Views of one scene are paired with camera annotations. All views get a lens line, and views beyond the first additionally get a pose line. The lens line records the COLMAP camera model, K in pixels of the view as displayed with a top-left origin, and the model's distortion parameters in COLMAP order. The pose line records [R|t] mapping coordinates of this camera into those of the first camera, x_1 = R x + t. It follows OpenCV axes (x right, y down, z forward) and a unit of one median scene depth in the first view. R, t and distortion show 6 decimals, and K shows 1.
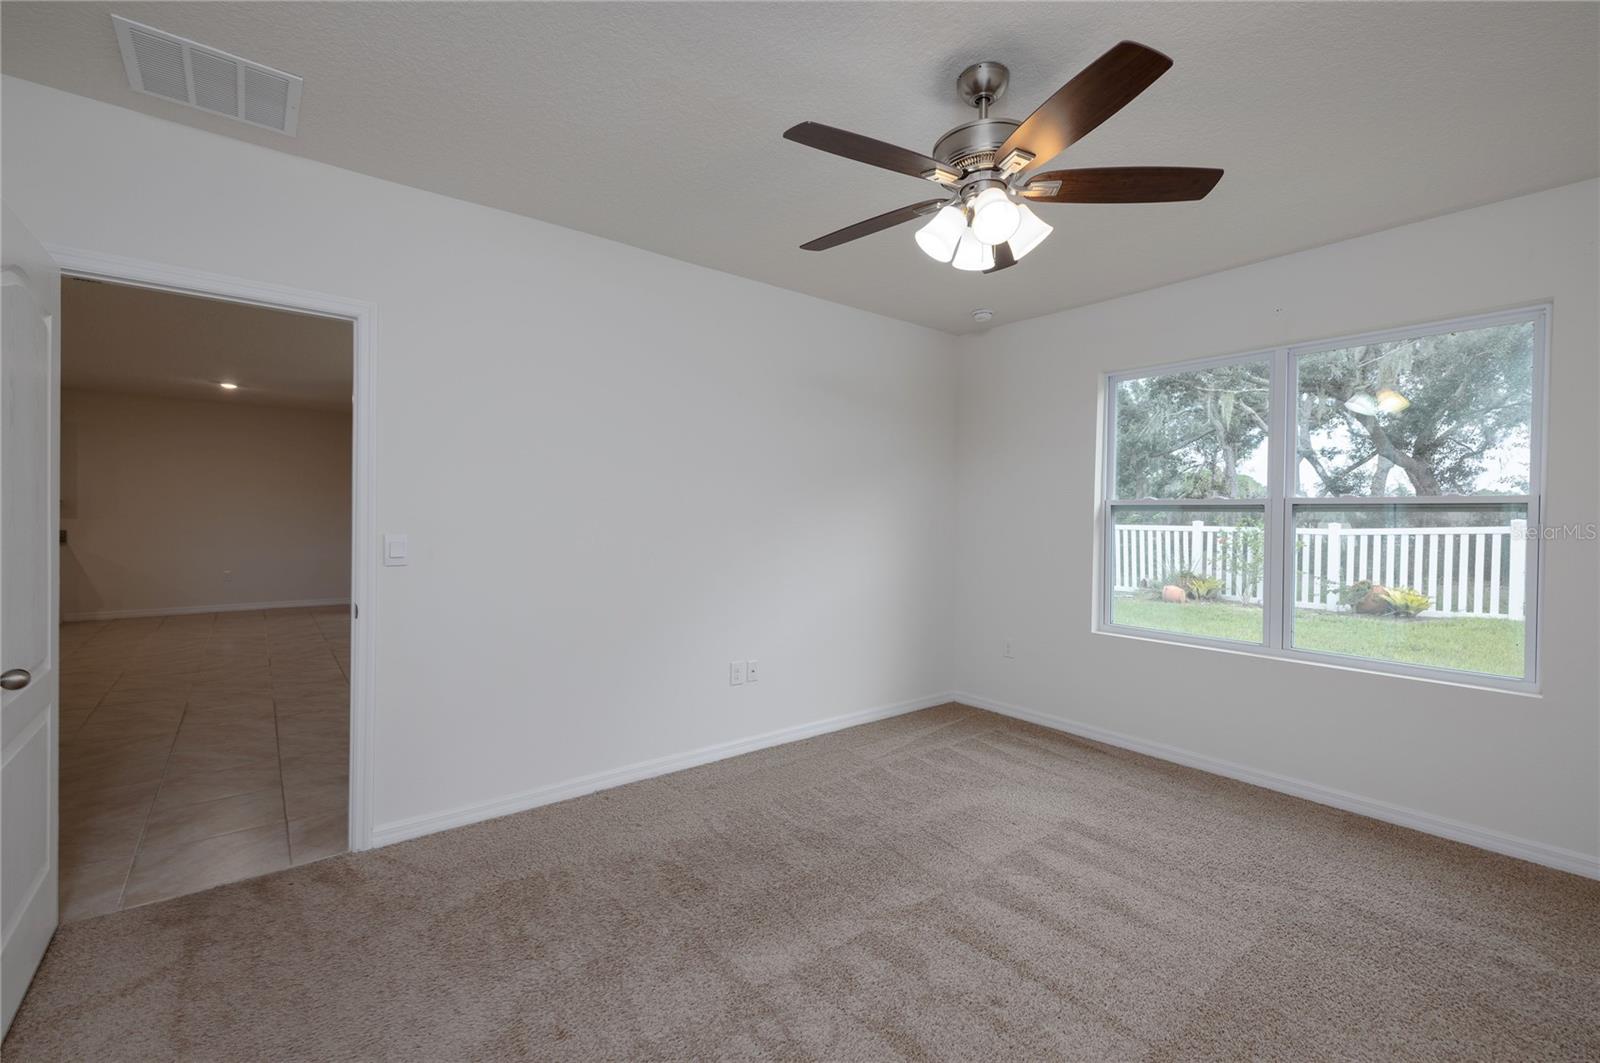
lens RADIAL K [[672.7, 0, 795.1], [0, 672.7, 520.1], [0, 0, 1]] dist [0.000405, -0.000145]
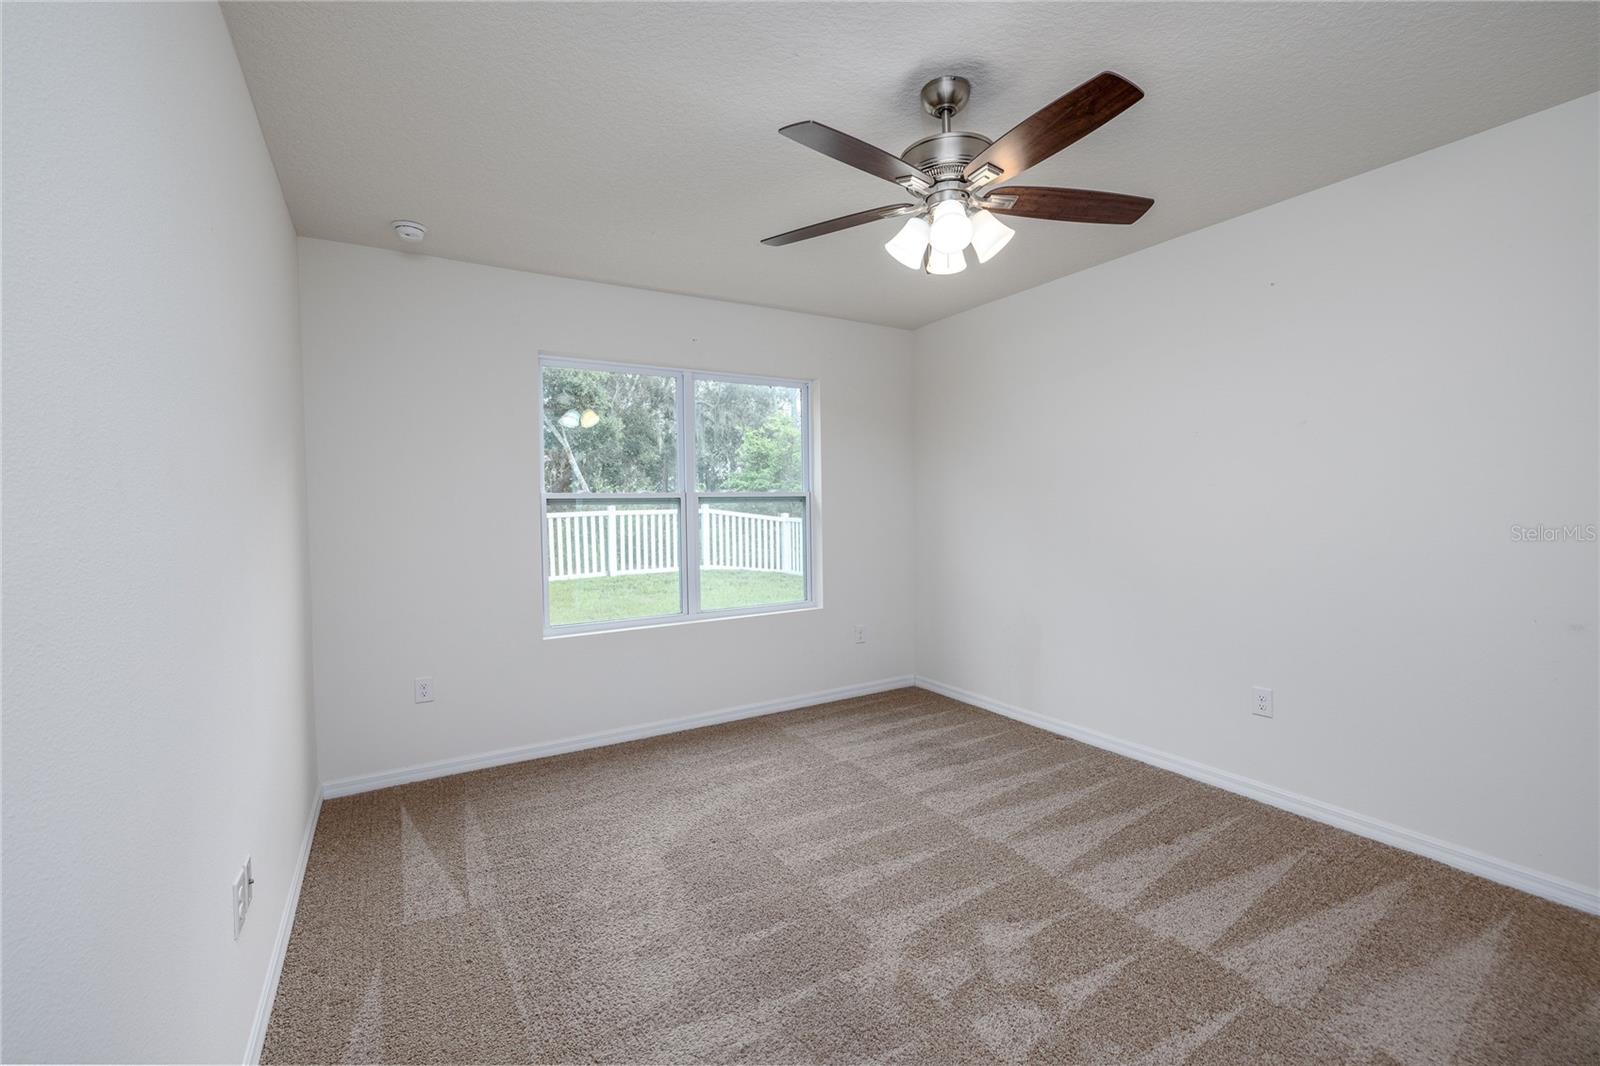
lens RADIAL K [[672.7, 0, 795.1], [0, 672.7, 521.6], [0, 0, 1]] dist [0.000405, -0.000145]
pose [[0.137775, -0.034605, 0.989859, -0.565661], [0.026087, 0.999170, 0.031299, -0.014896], [-0.990120, 0.021510, 0.138563, 0.757983]]
